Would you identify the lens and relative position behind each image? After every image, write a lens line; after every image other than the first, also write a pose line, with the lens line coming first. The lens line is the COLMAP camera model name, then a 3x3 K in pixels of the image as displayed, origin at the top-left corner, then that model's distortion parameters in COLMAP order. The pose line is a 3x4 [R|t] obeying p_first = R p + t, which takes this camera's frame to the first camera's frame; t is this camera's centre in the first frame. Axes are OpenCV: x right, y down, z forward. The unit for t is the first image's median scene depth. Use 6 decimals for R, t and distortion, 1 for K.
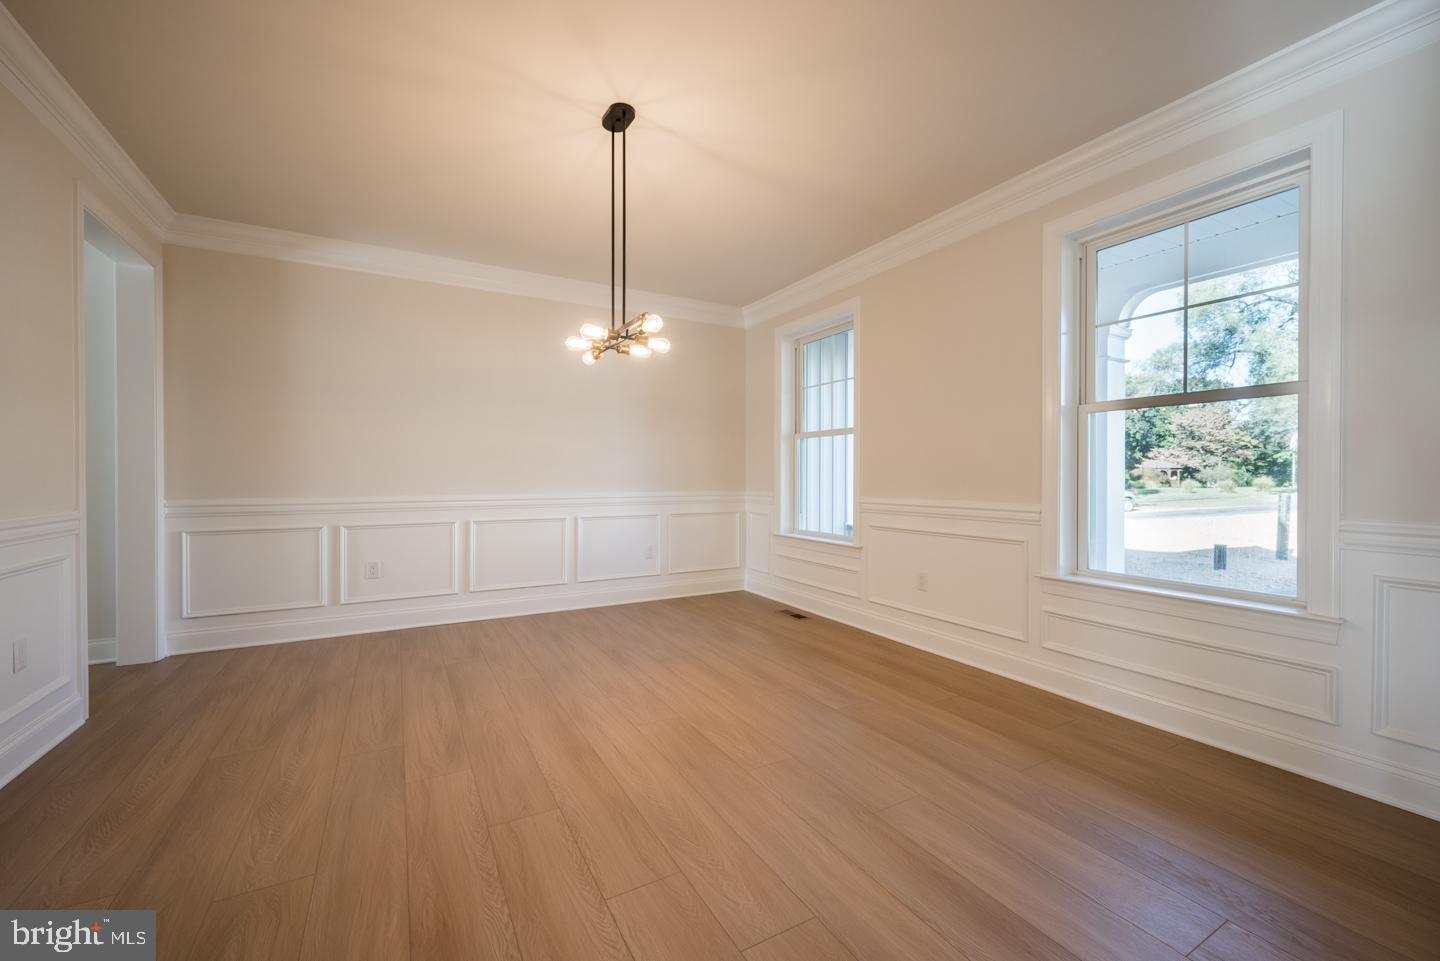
lens RADIAL K [[582.4, 0, 718.3], [0, 582.4, 475.0], [0, 0, 1]] dist [0.022991, -0.000016]
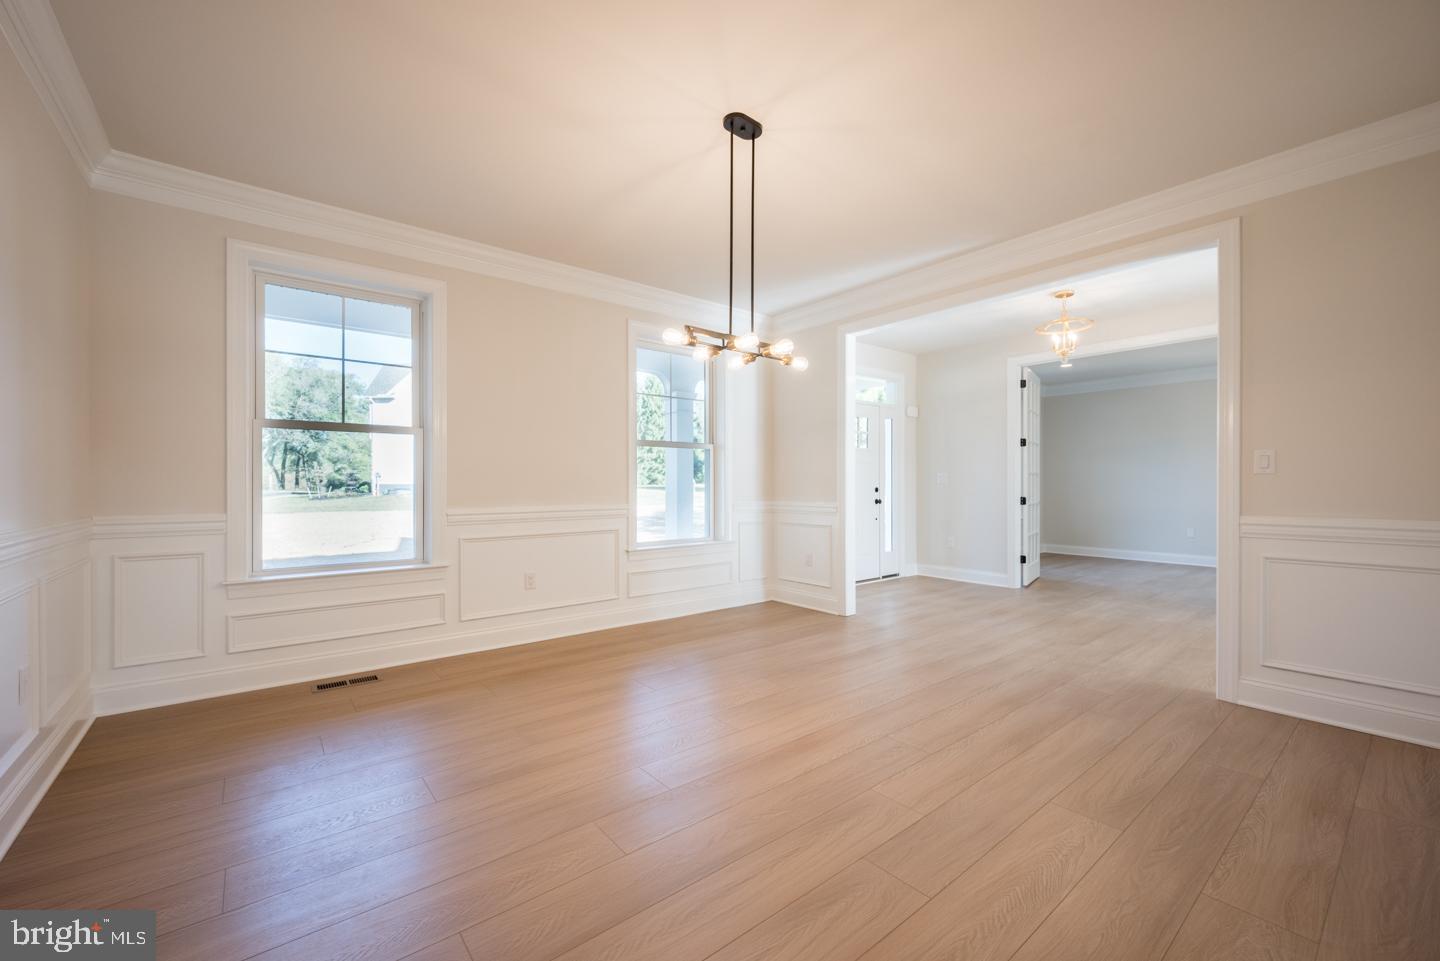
lens RADIAL K [[582.4, 0, 718.3], [0, 582.4, 475.0], [0, 0, 1]] dist [0.022991, -0.000016]
pose [[-0.183950, 0.015863, 0.982808, -0.970222], [0.003076, 0.999874, -0.015563, 0.001695], [-0.982931, 0.000160, -0.183976, 1.042007]]
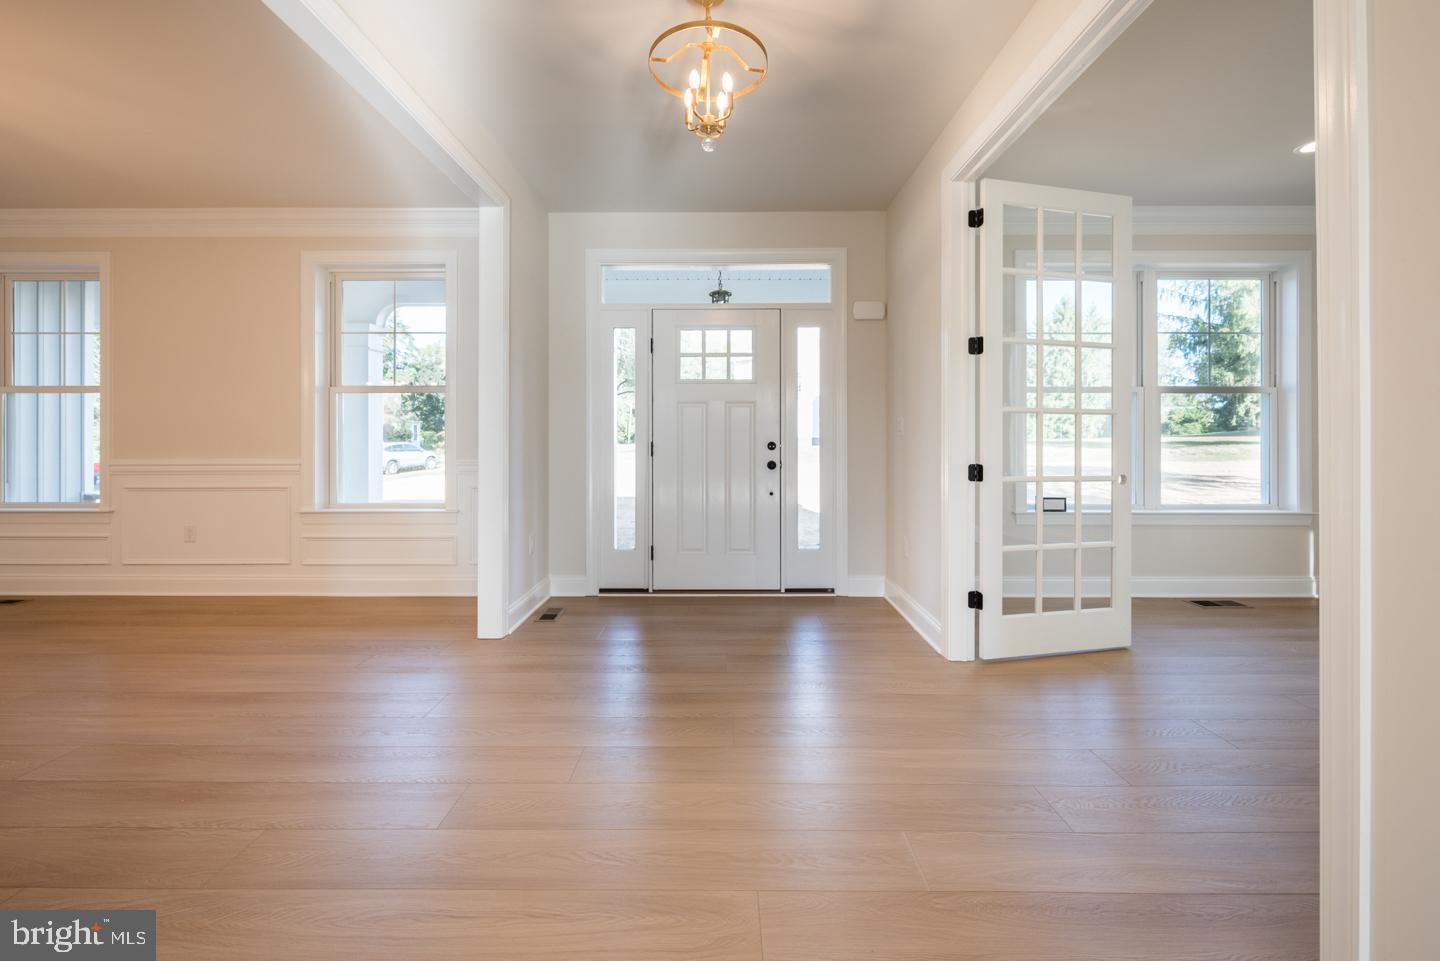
lens RADIAL K [[593.1, 0, 720.9], [0, 593.1, 436.0], [0, 0, 1]] dist [0.003982, 0.000282]
pose [[0.488320, 0.003226, 0.872659, -0.168720], [0.002952, 0.999981, -0.005348, 0.008957], [-0.872660, 0.005188, 0.488301, -0.504846]]
